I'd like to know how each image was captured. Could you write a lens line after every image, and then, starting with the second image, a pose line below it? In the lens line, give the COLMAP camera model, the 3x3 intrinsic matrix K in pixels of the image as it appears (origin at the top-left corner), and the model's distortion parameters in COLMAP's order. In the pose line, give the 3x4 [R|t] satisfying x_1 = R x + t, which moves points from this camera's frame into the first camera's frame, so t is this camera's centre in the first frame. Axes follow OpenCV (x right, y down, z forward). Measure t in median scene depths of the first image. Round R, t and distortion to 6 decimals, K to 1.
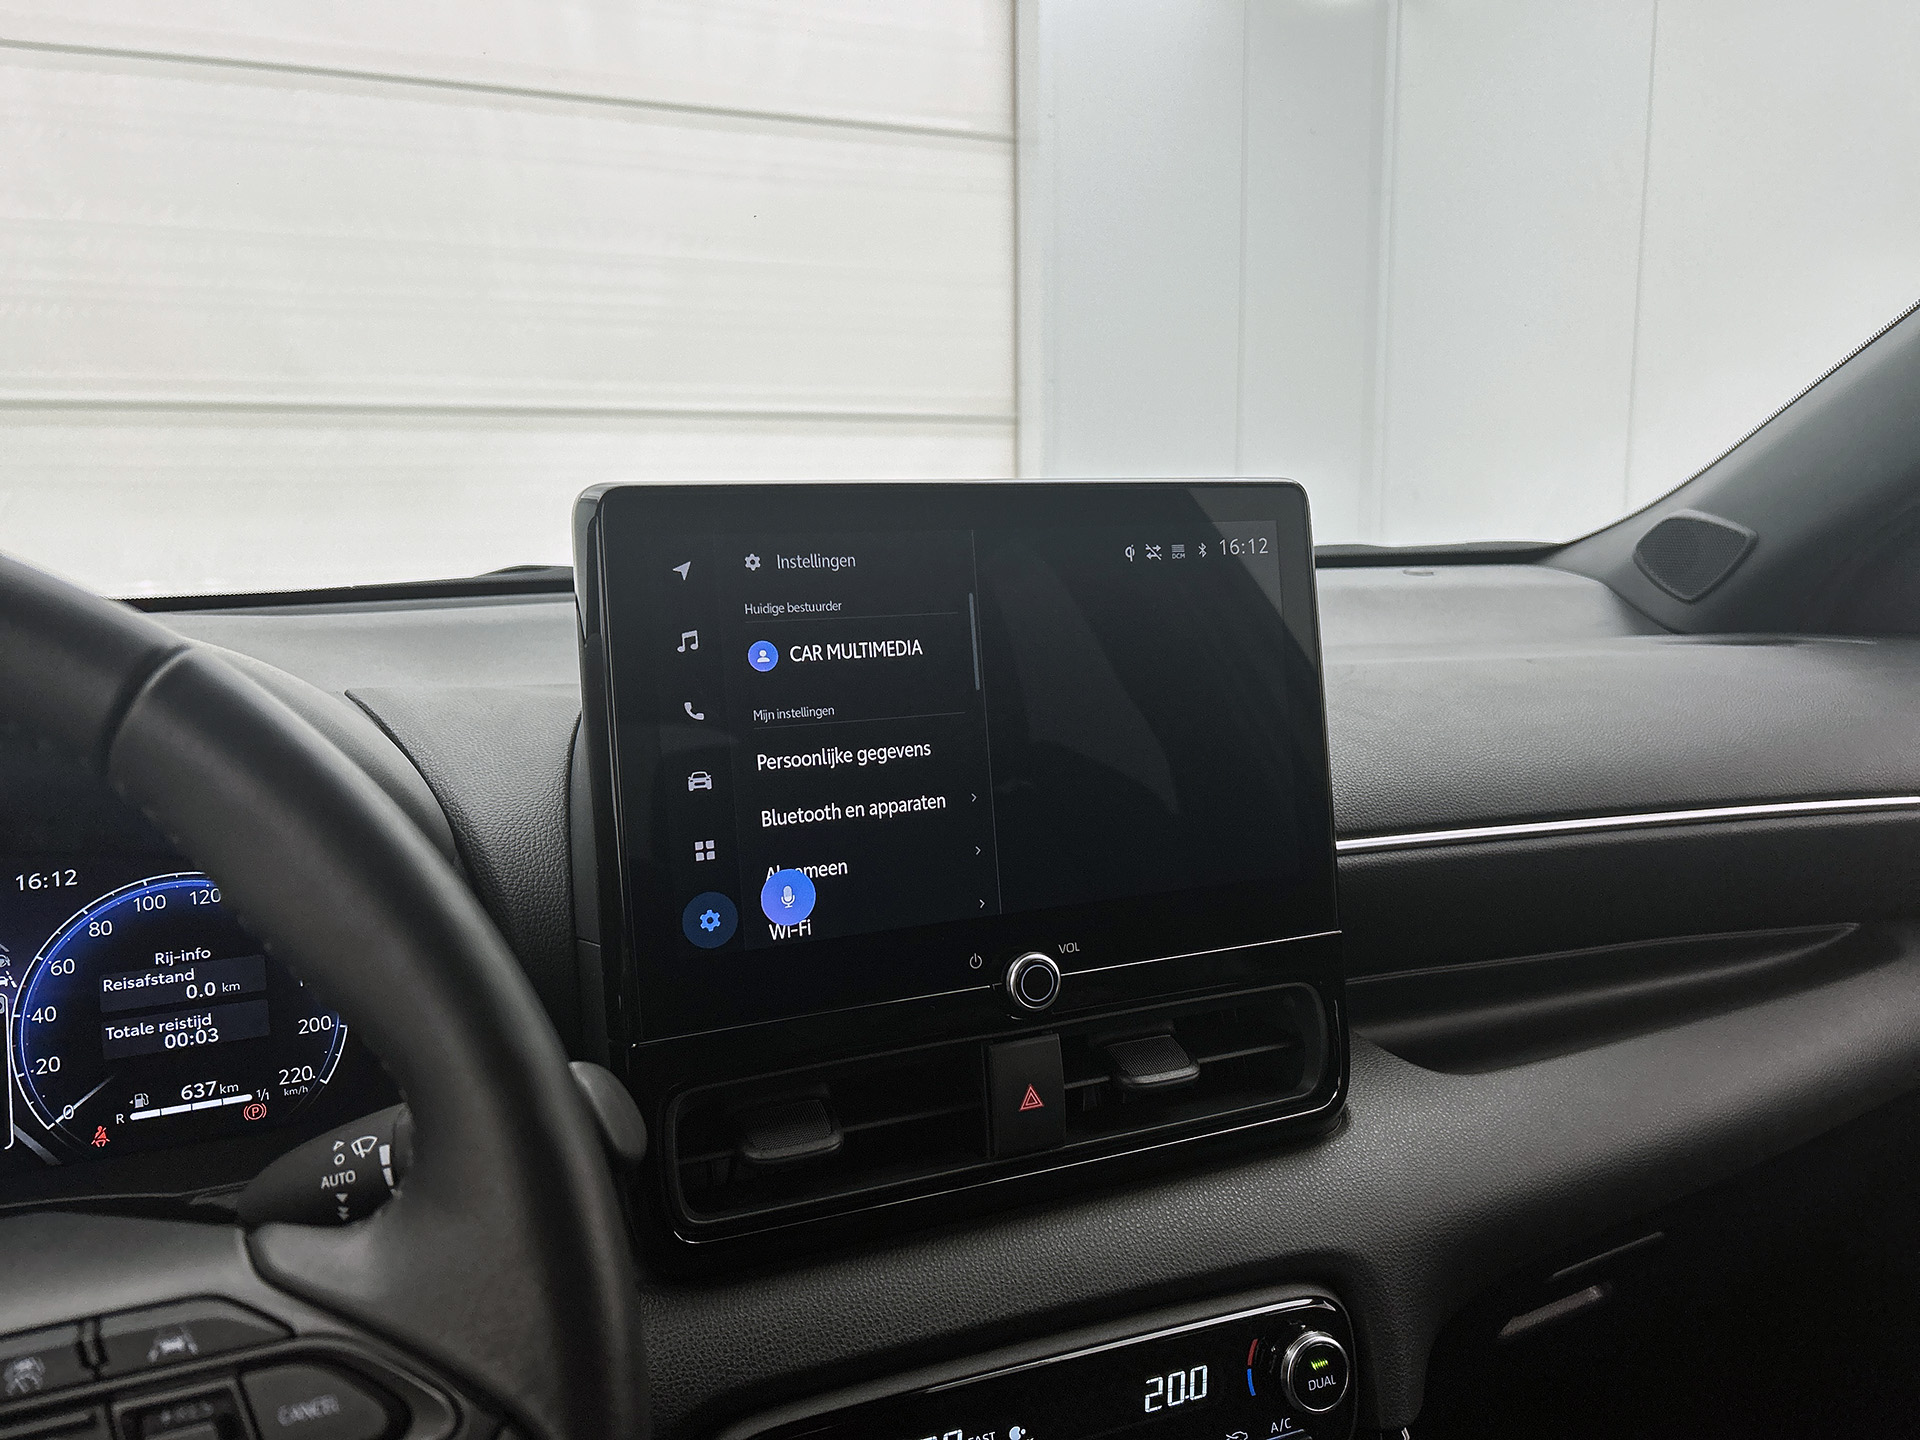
lens RADIAL K [[1473.8, 0, 975.2], [0, 1473.8, 726.7], [0, 0, 1]] dist [0.048462, -0.056525]
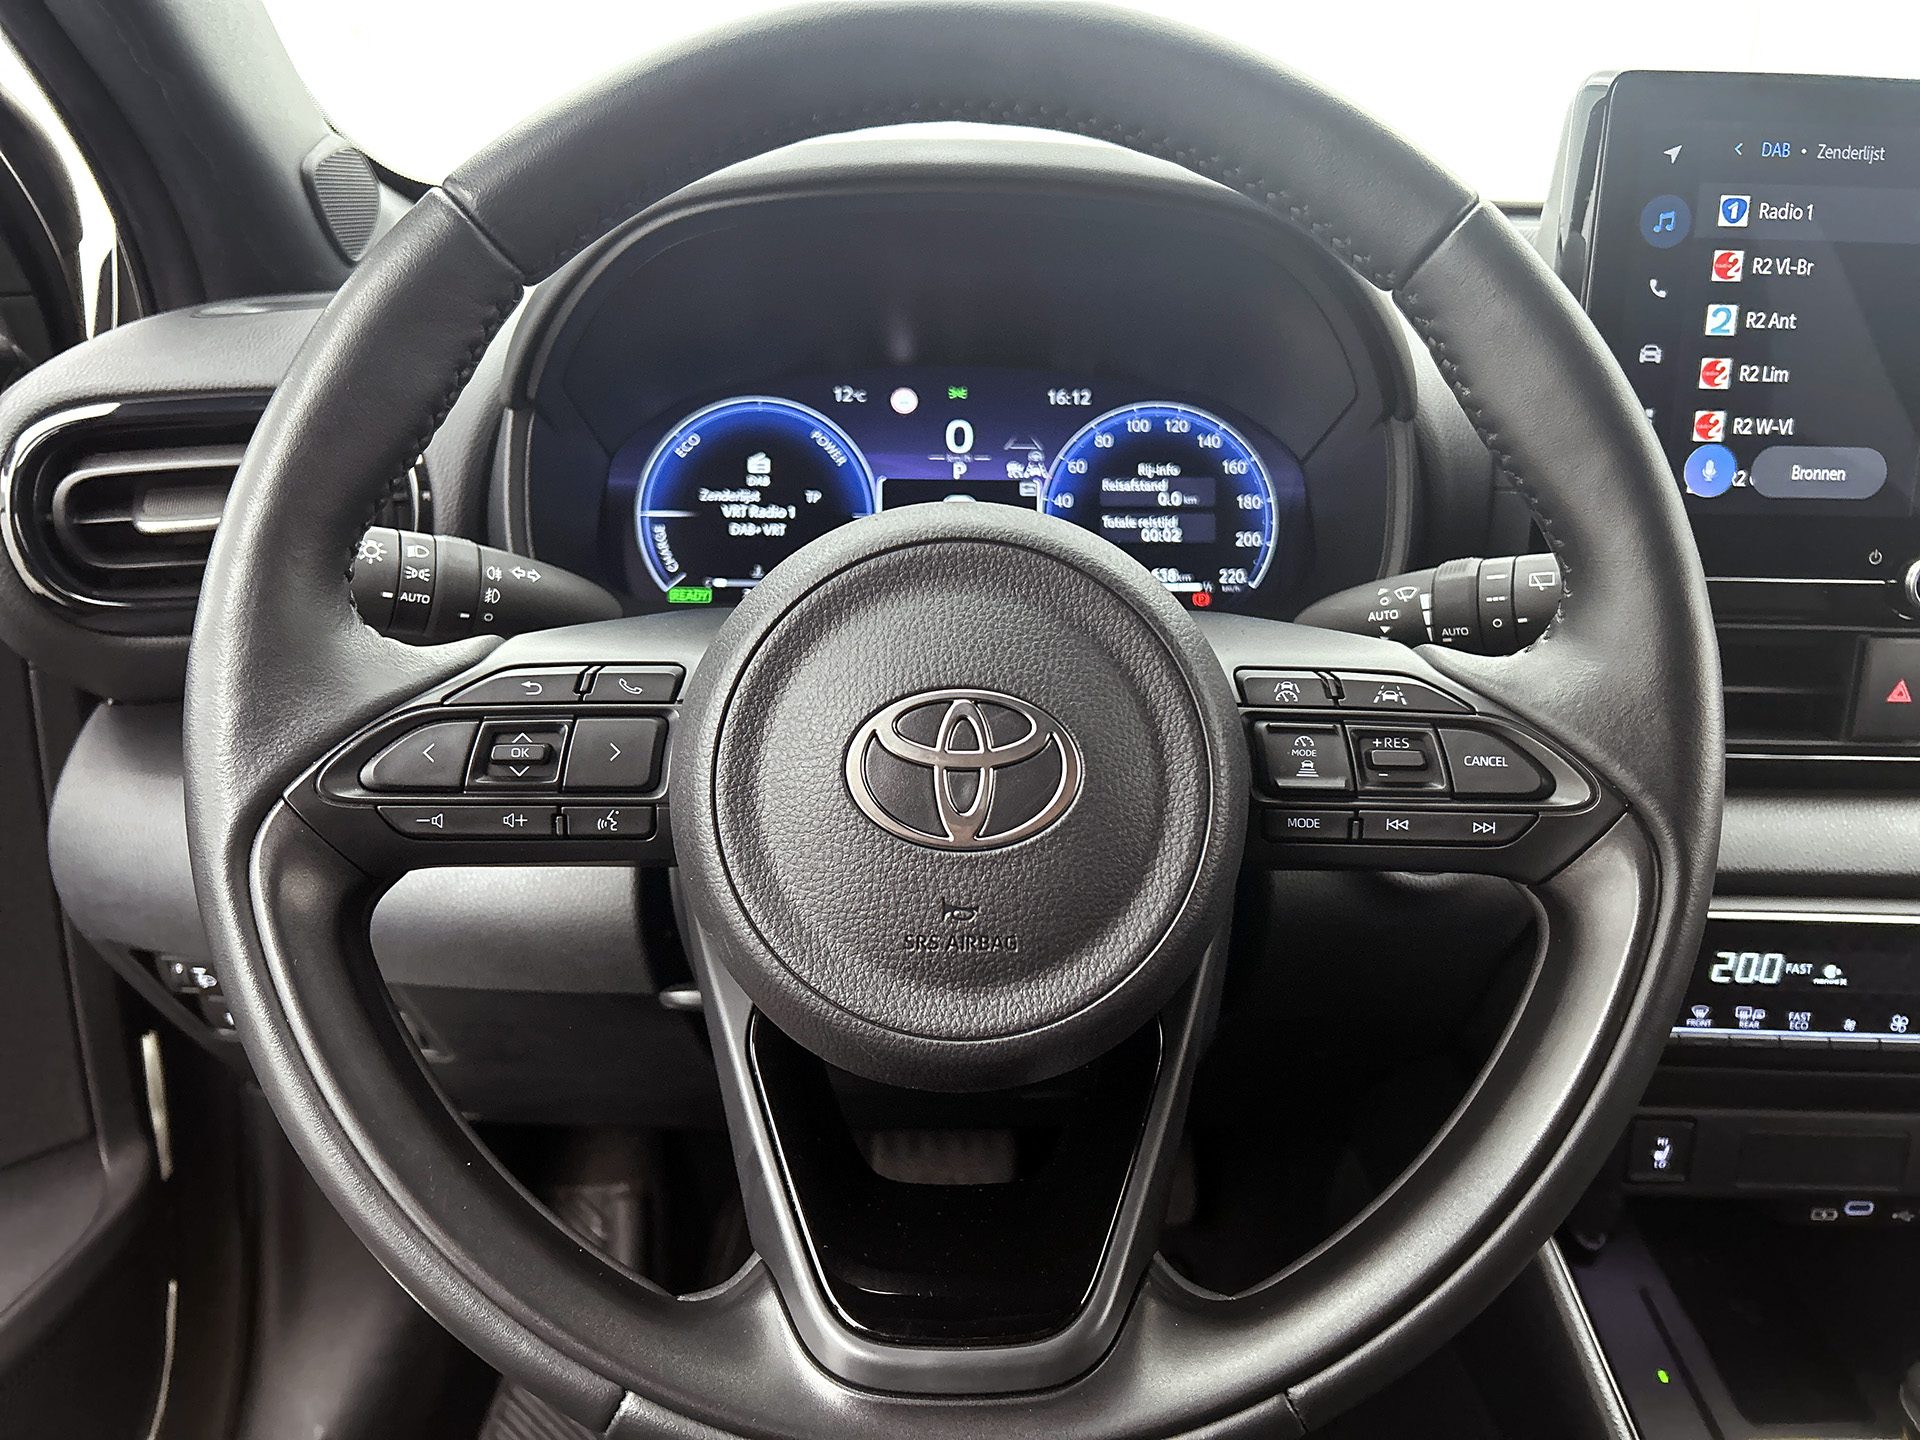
lens RADIAL K [[1473.8, 0, 962.7], [0, 1473.8, 712.9], [0, 0, 1]] dist [0.048462, -0.056525]
pose [[0.922872, 0.165889, -0.347547, -0.211910], [-0.095048, 0.972663, 0.211878, 0.102593], [0.373194, -0.162503, 0.913411, -0.238097]]
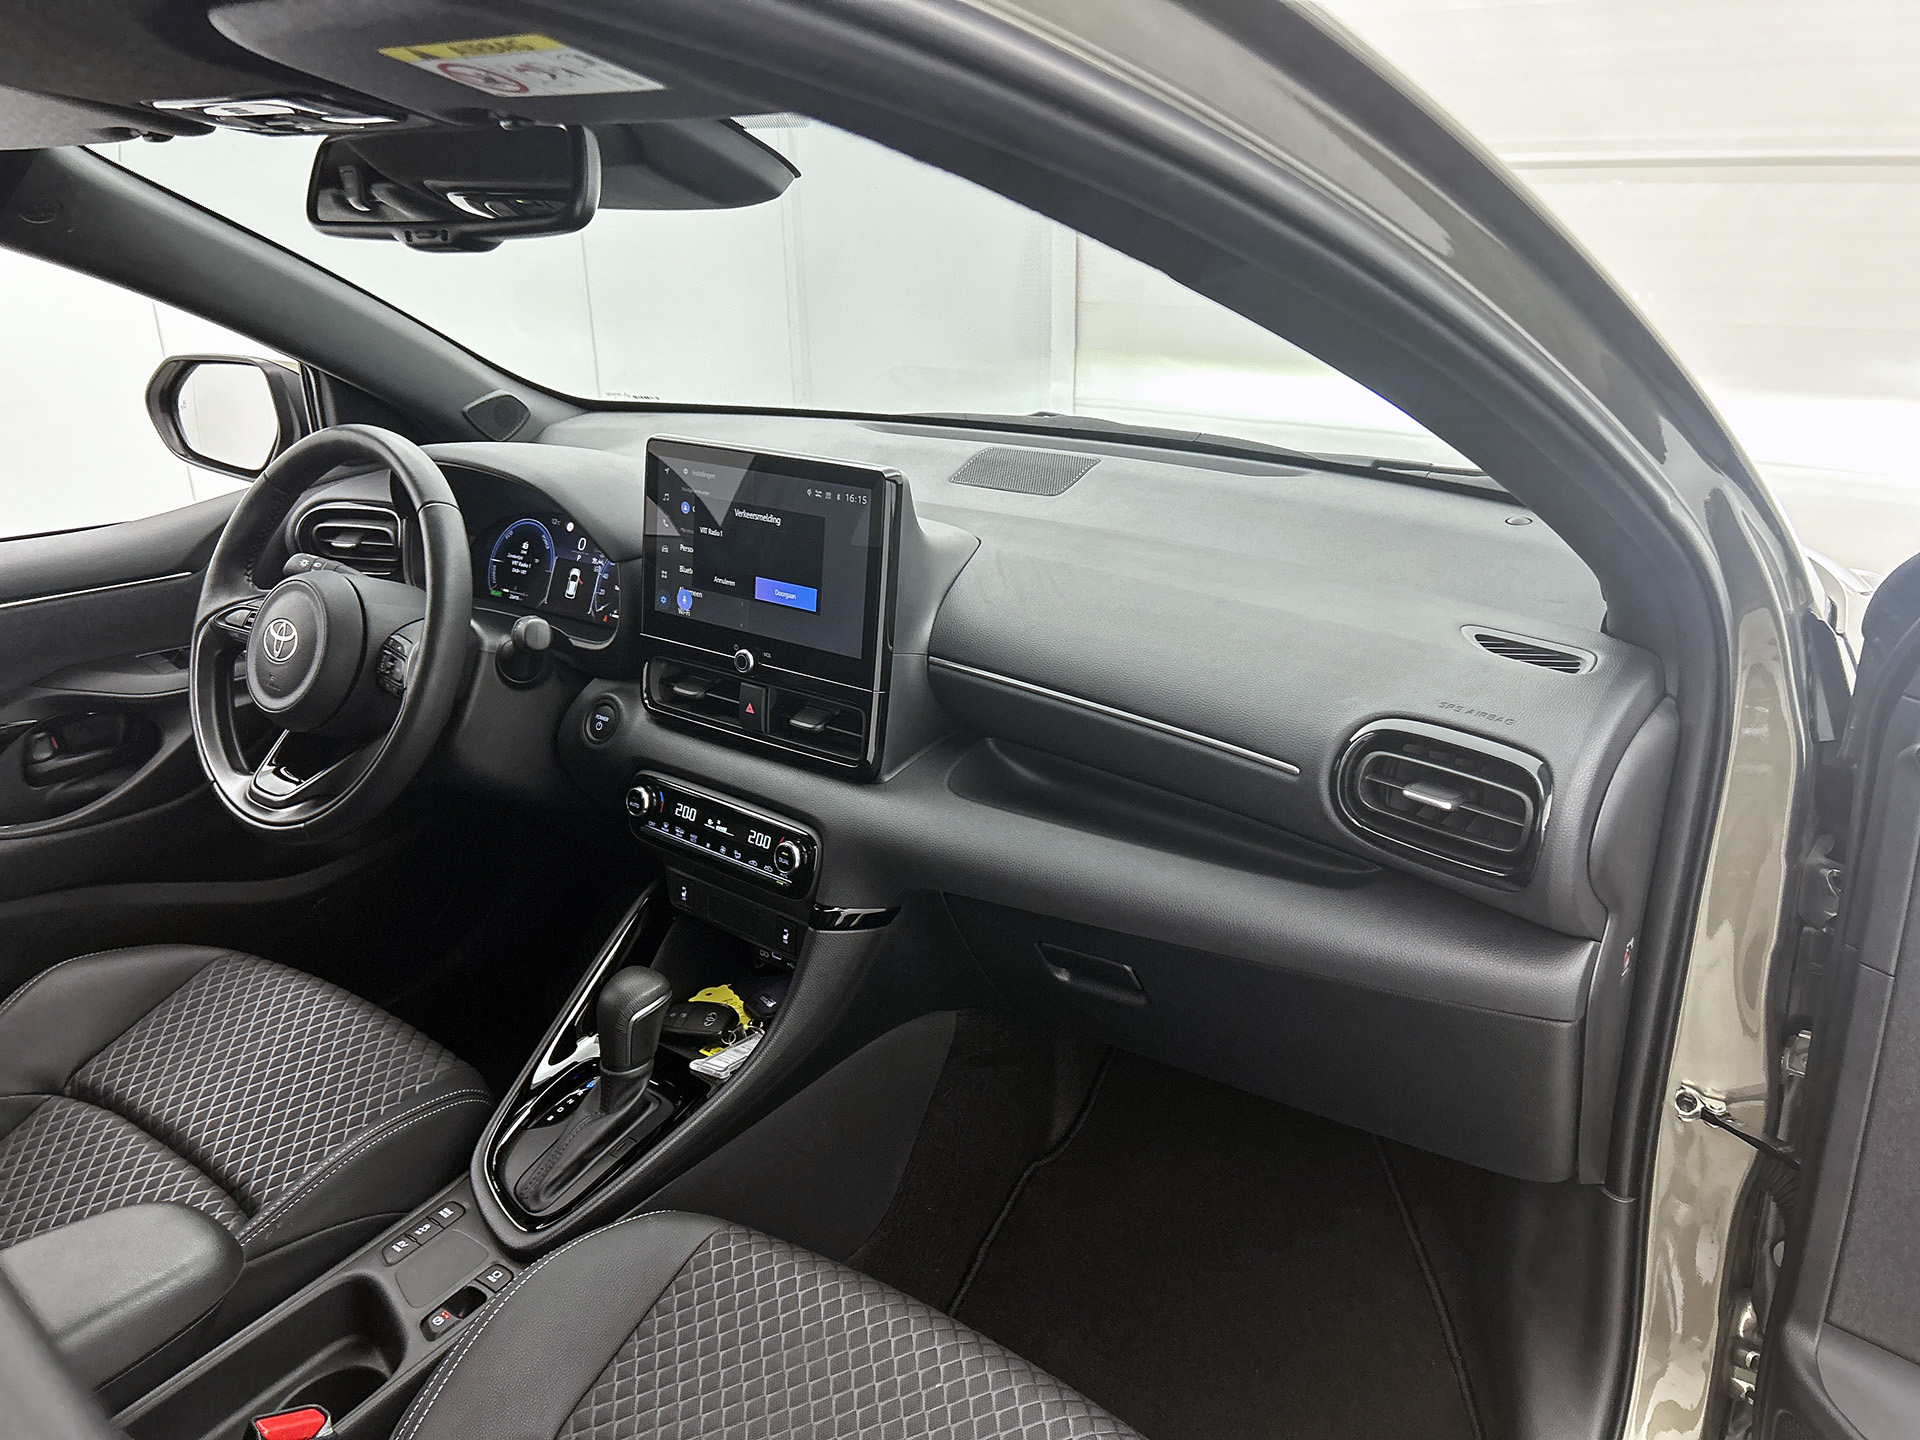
lens RADIAL K [[1473.8, 0, 978.1], [0, 1473.8, 722.6], [0, 0, 1]] dist [0.048462, -0.056525]
pose [[0.494477, 0.318263, -0.808827, 2.205858], [-0.131538, 0.947235, 0.292308, -0.488483], [0.859180, -0.038148, 0.510249, 0.082867]]
